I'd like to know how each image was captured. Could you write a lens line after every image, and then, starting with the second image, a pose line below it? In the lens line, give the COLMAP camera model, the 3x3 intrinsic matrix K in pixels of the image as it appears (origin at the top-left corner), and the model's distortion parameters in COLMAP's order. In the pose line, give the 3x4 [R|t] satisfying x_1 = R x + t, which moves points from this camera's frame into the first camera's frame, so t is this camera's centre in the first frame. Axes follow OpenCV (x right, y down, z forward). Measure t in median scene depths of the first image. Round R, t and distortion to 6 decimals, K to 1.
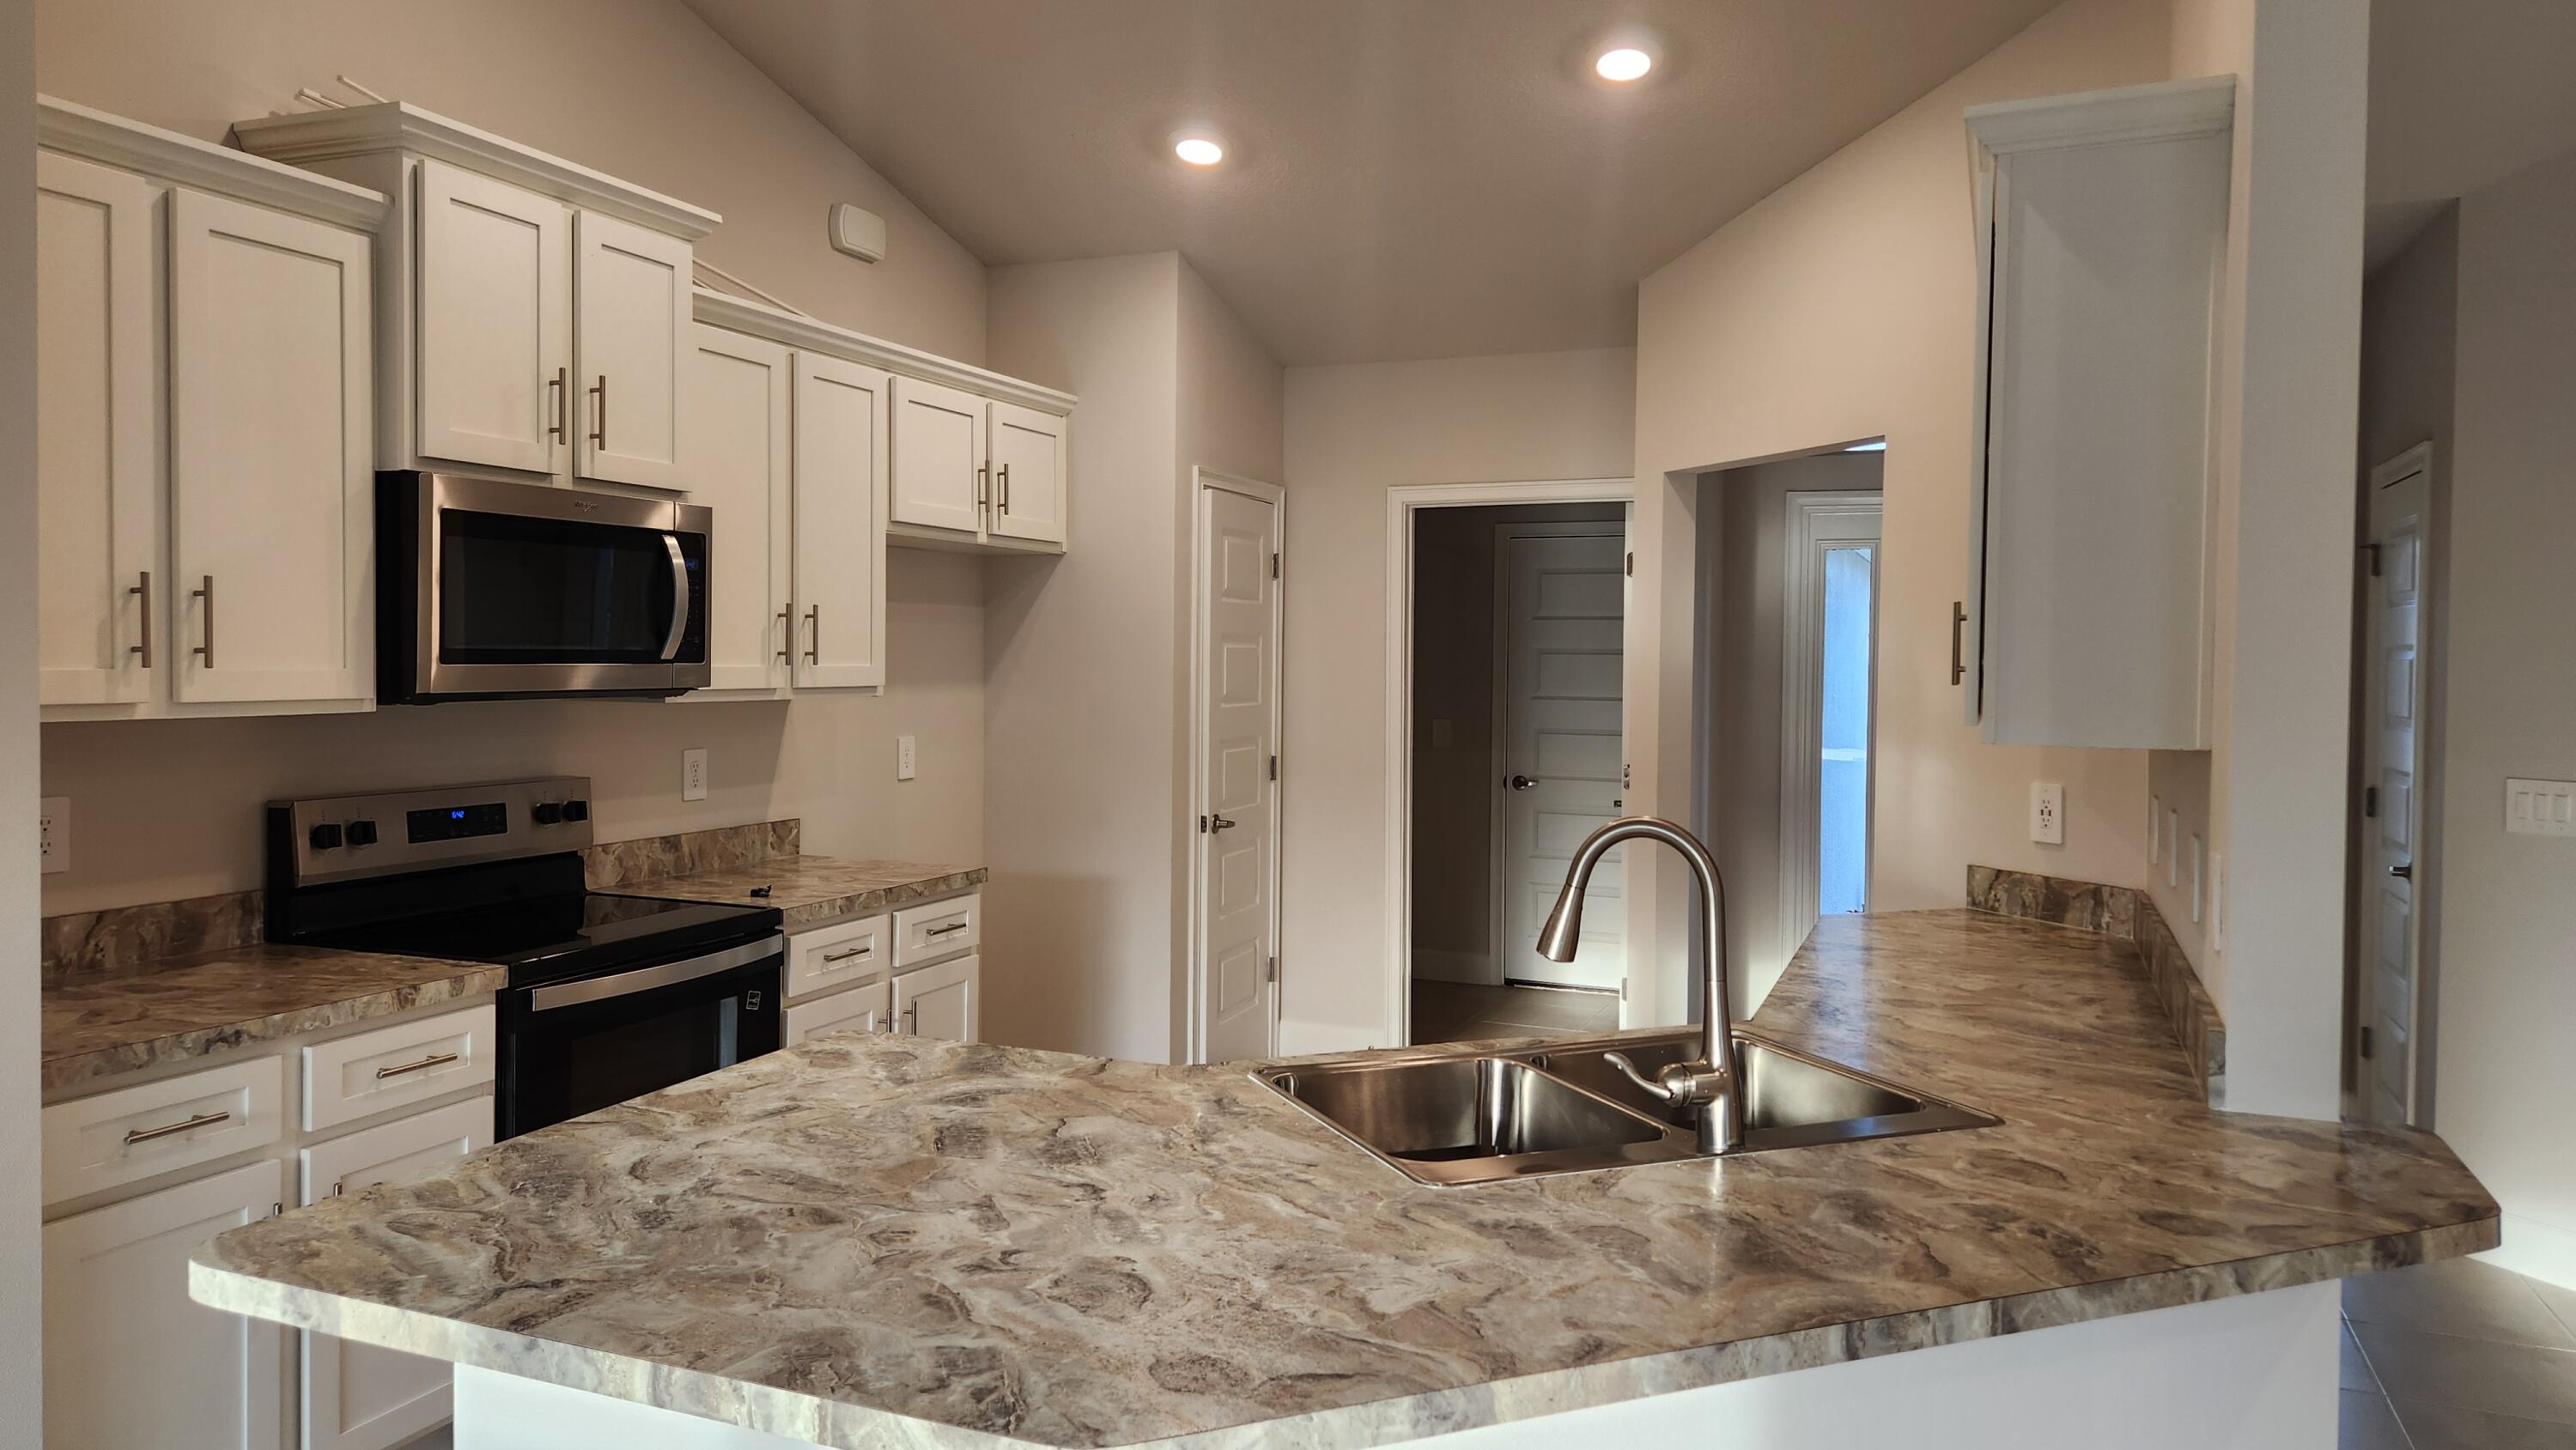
lens RADIAL K [[1730.7, 0, 1281.6], [0, 1730.7, 705.1], [0, 0, 1]] dist [0.050469, -0.043025]
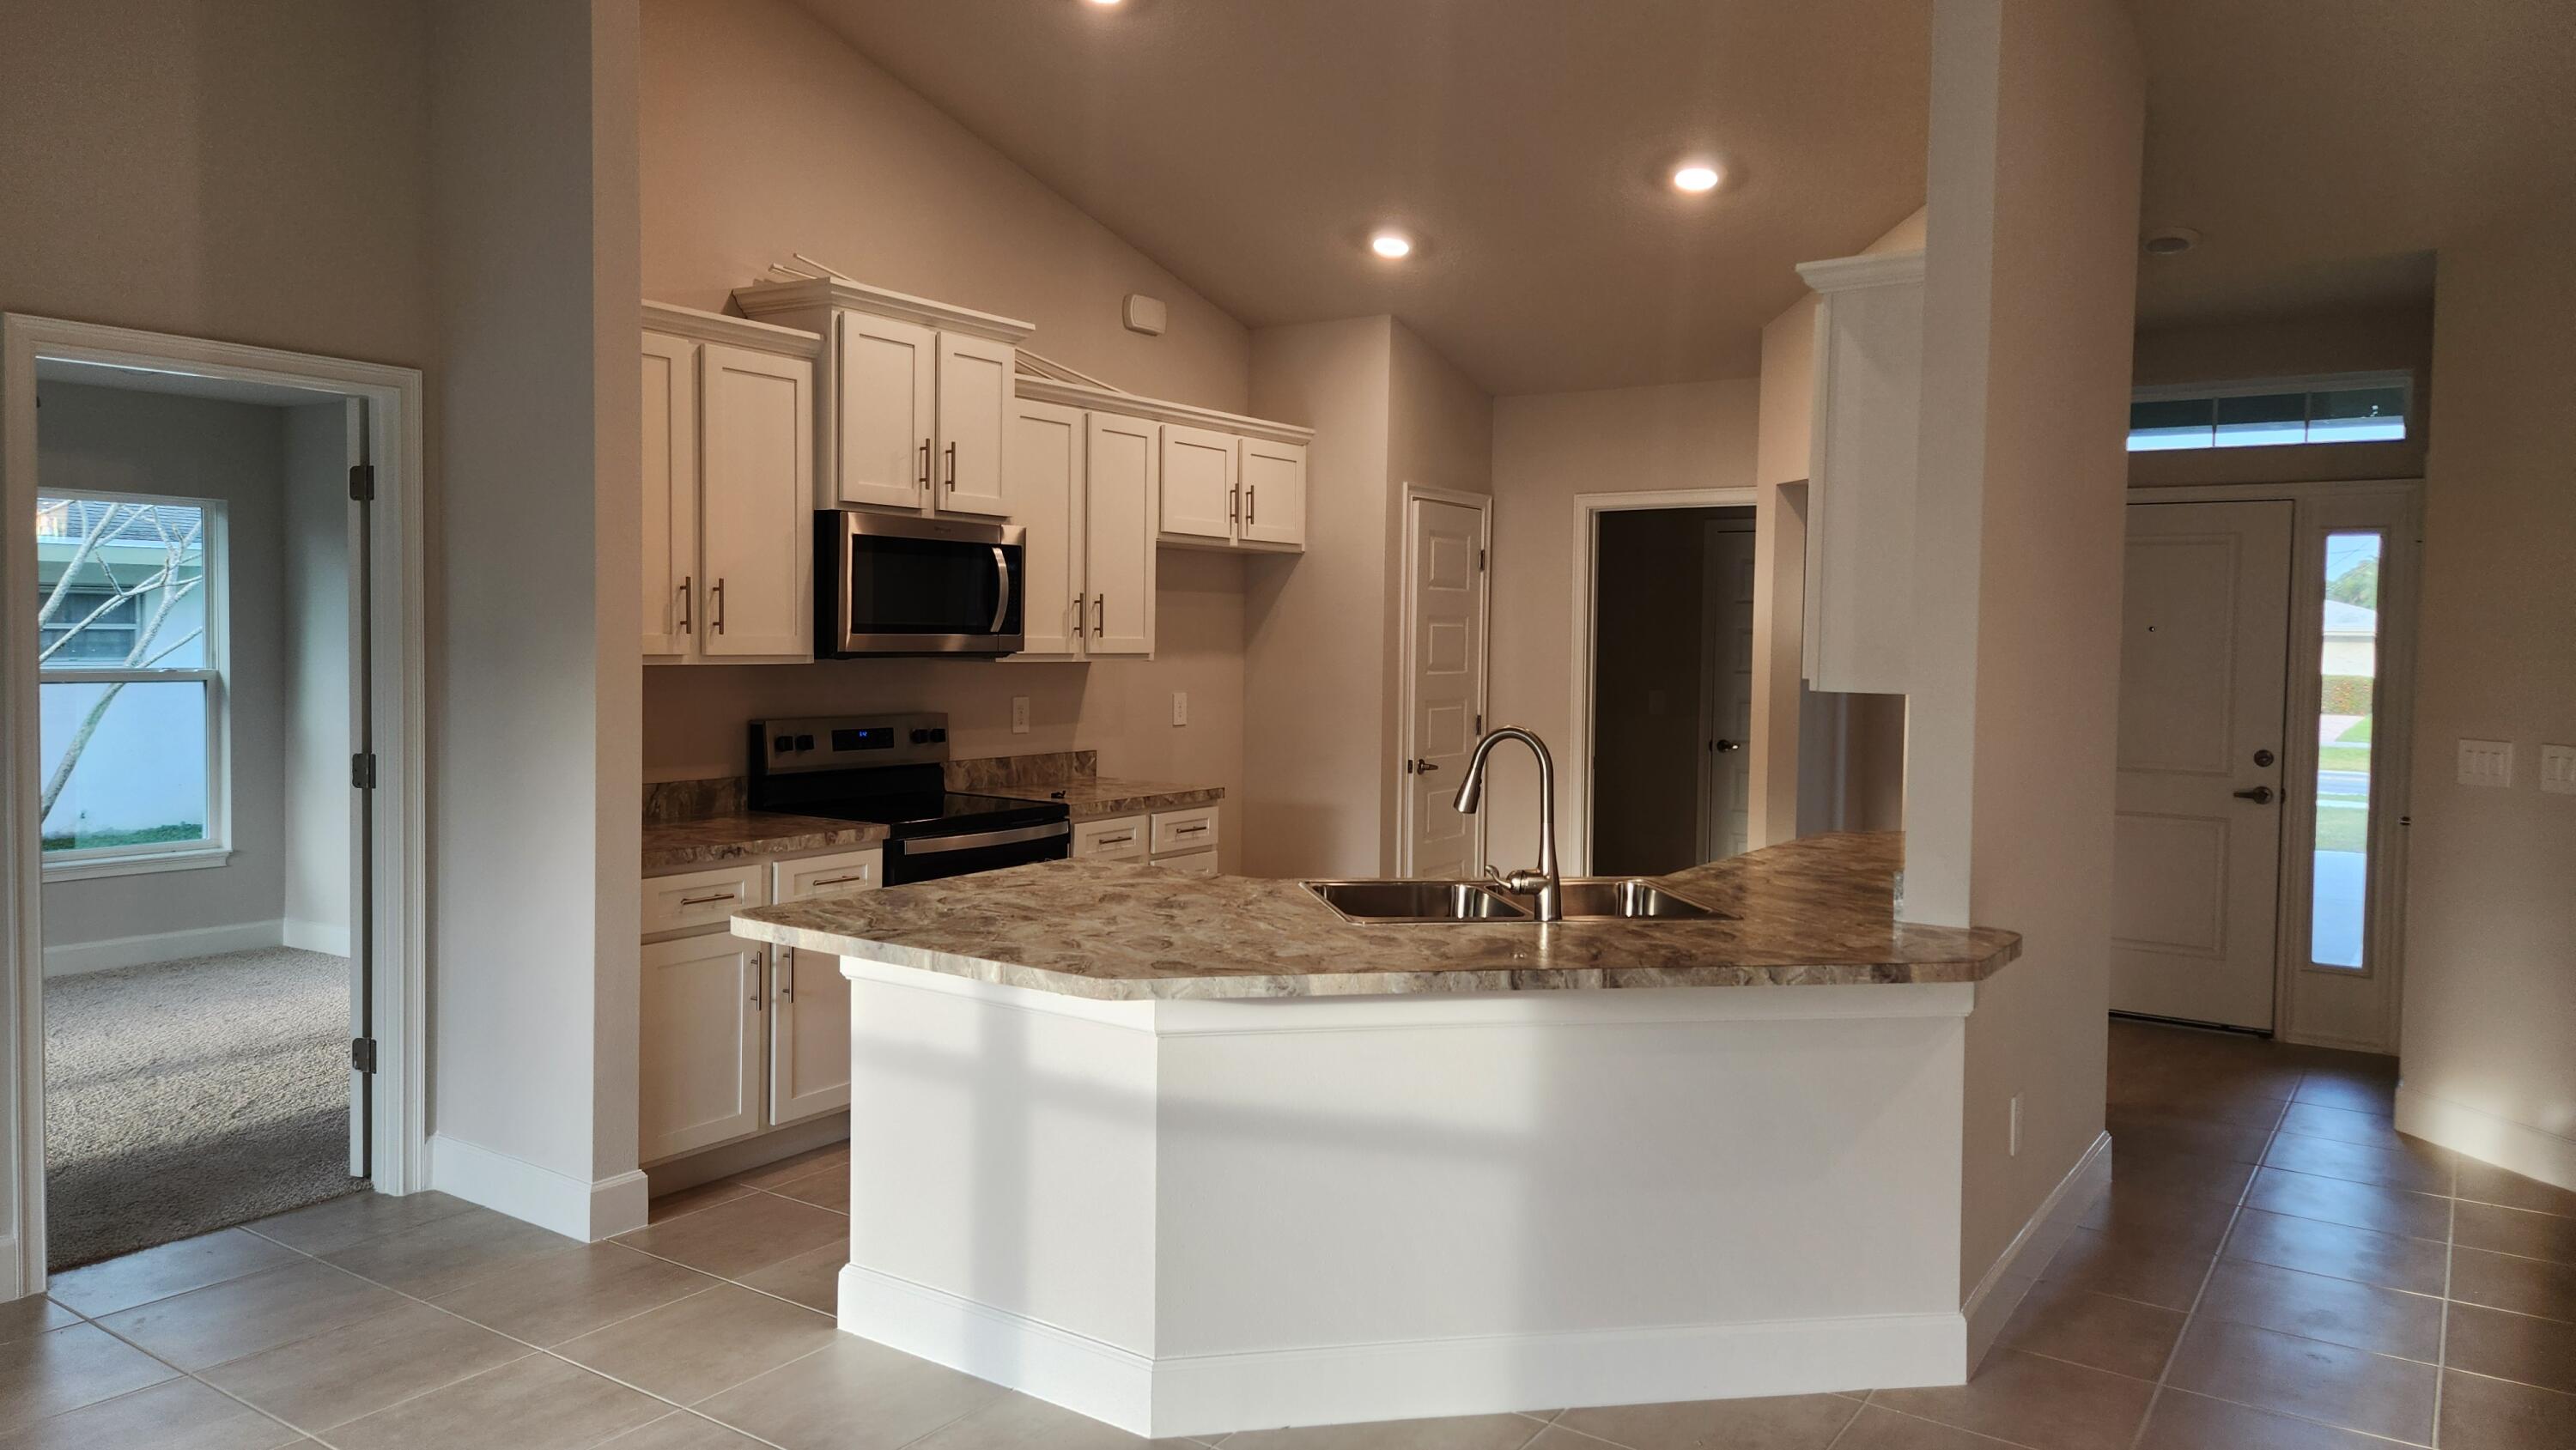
lens RADIAL K [[1730.7, 0, 1294.8], [0, 1730.7, 716.4], [0, 0, 1]] dist [0.050469, -0.043025]
pose [[0.978806, 0.014610, -0.204268, 0.231861], [-0.011118, 0.999772, 0.018233, 0.018671], [0.204487, -0.015575, 0.978745, -0.454185]]
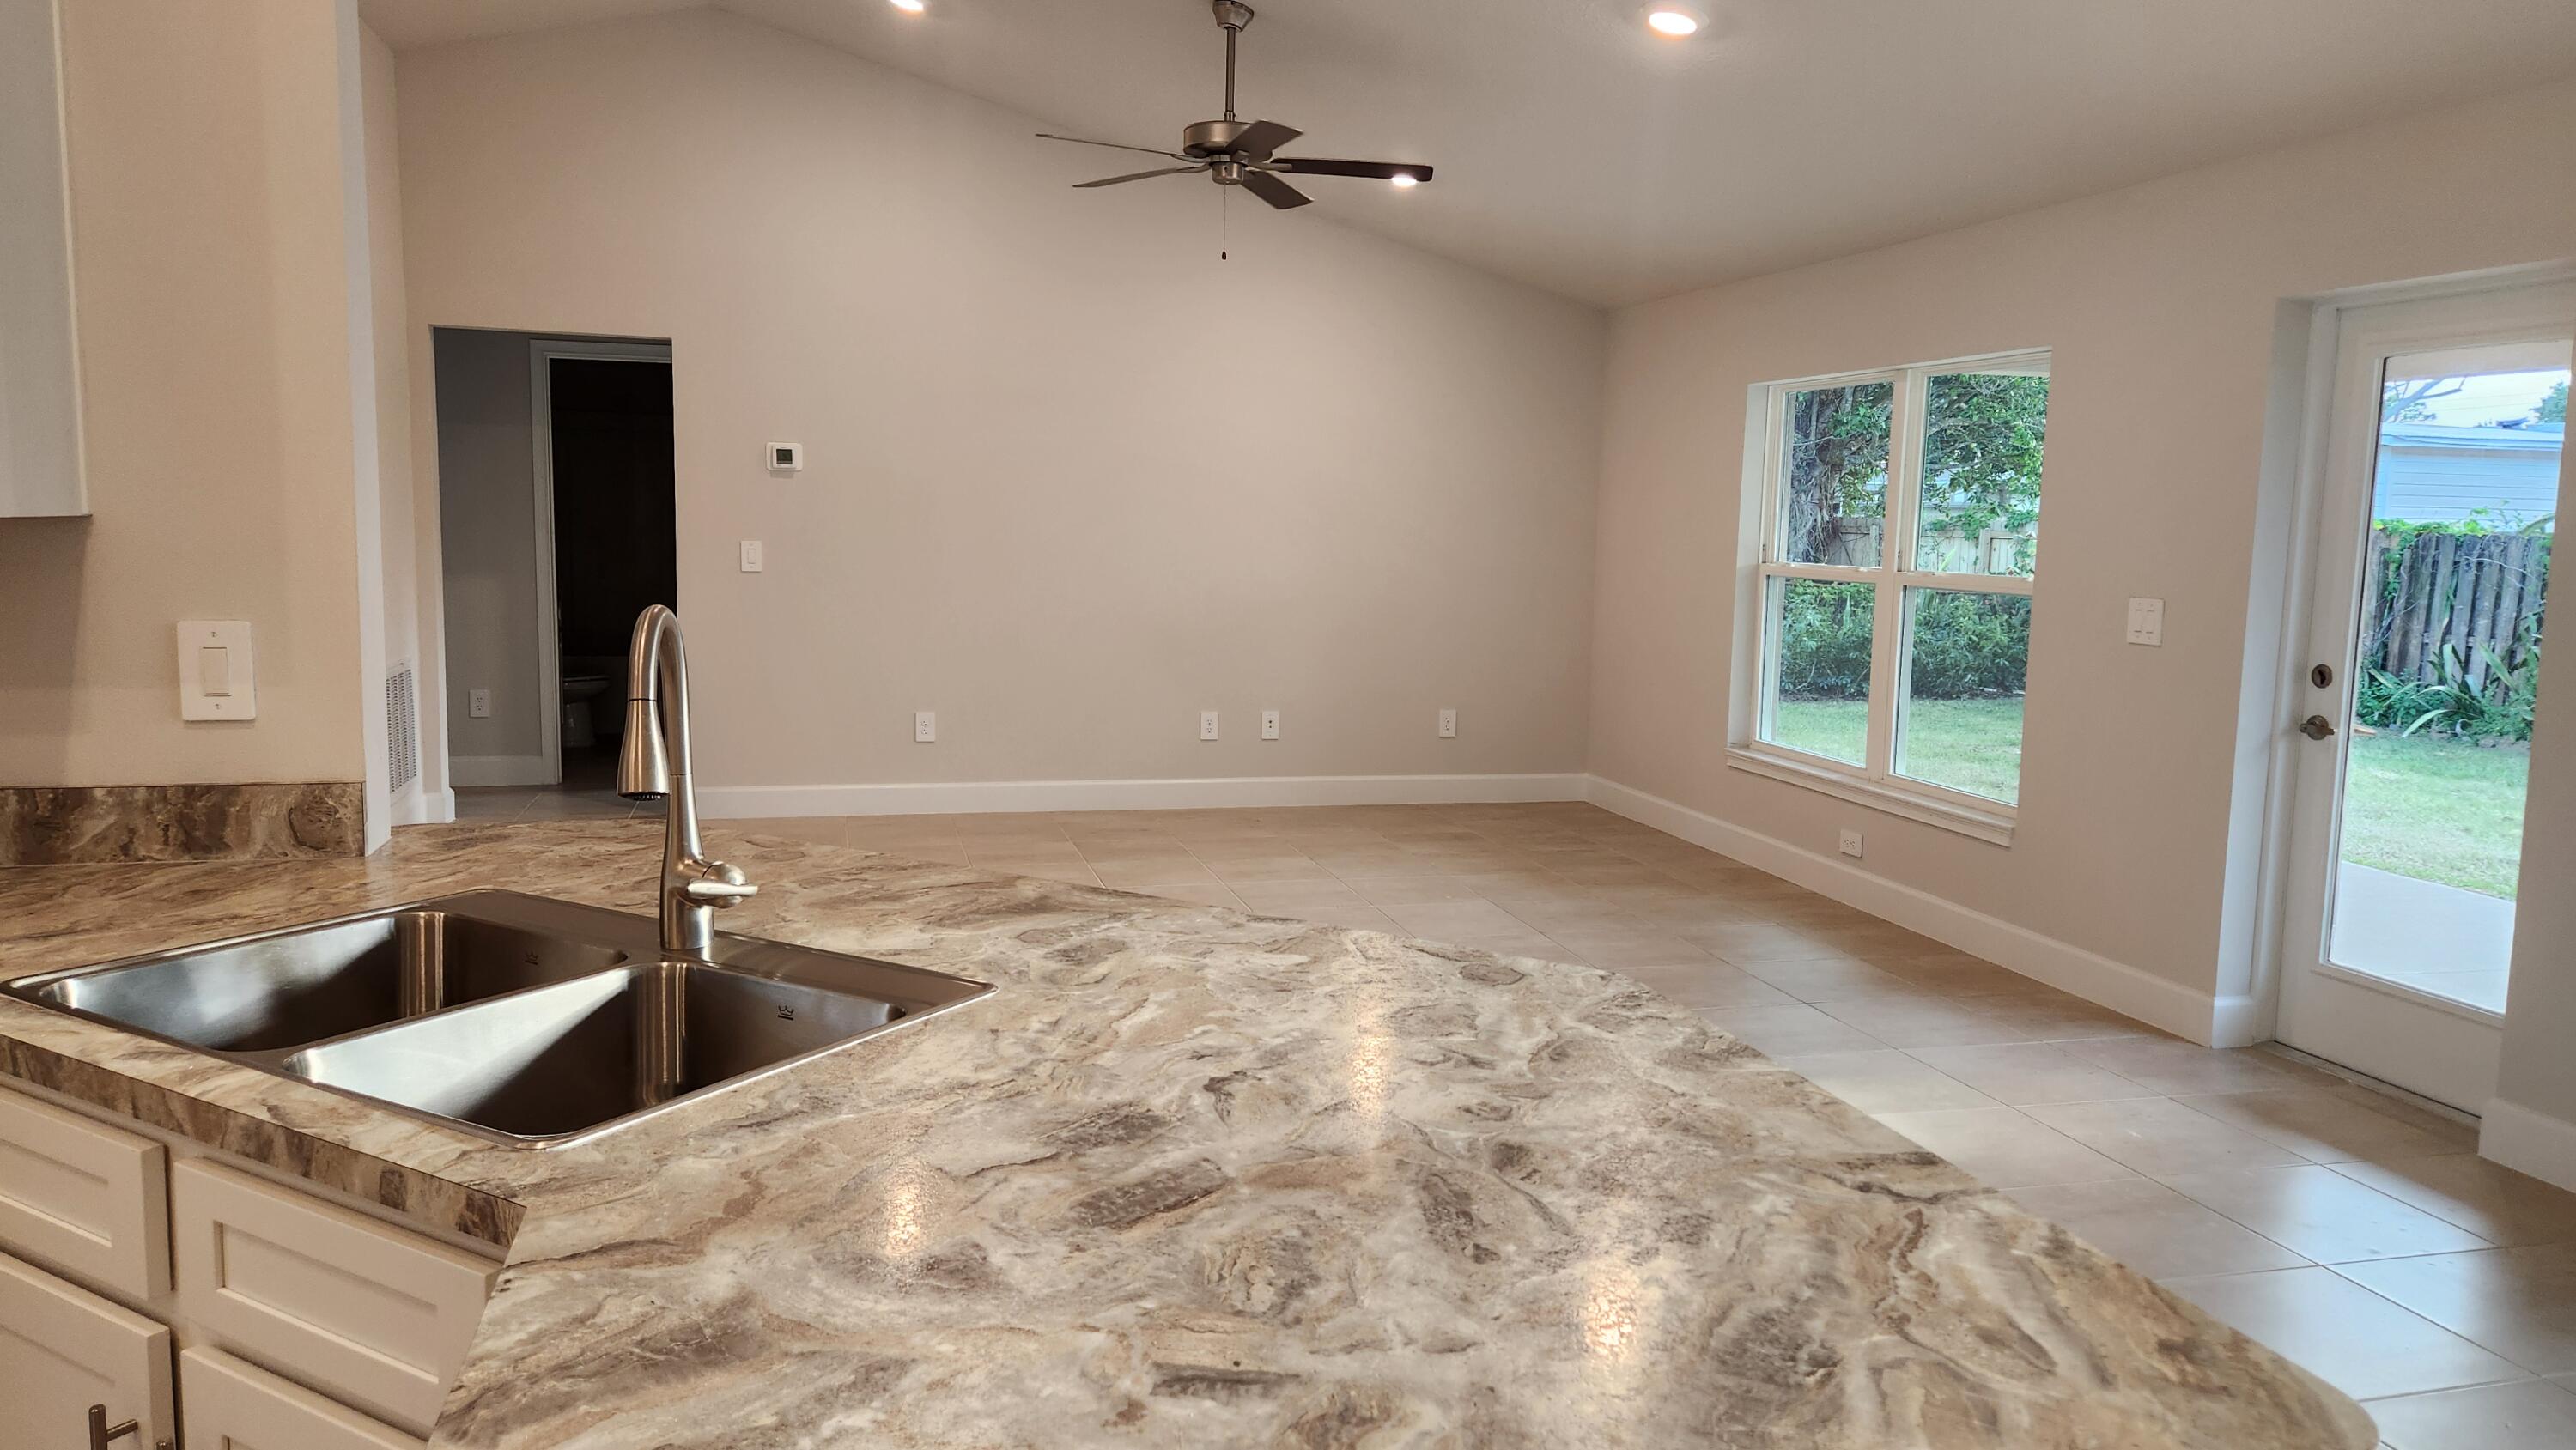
lens RADIAL K [[1730.7, 0, 1311.7], [0, 1730.7, 716.3], [0, 0, 1]] dist [0.050469, -0.043025]
pose [[-0.618321, -0.116382, 0.777261, -0.436079], [-0.002151, 0.989222, 0.146408, -0.003719], [-0.785923, 0.088855, -0.611907, 0.850584]]
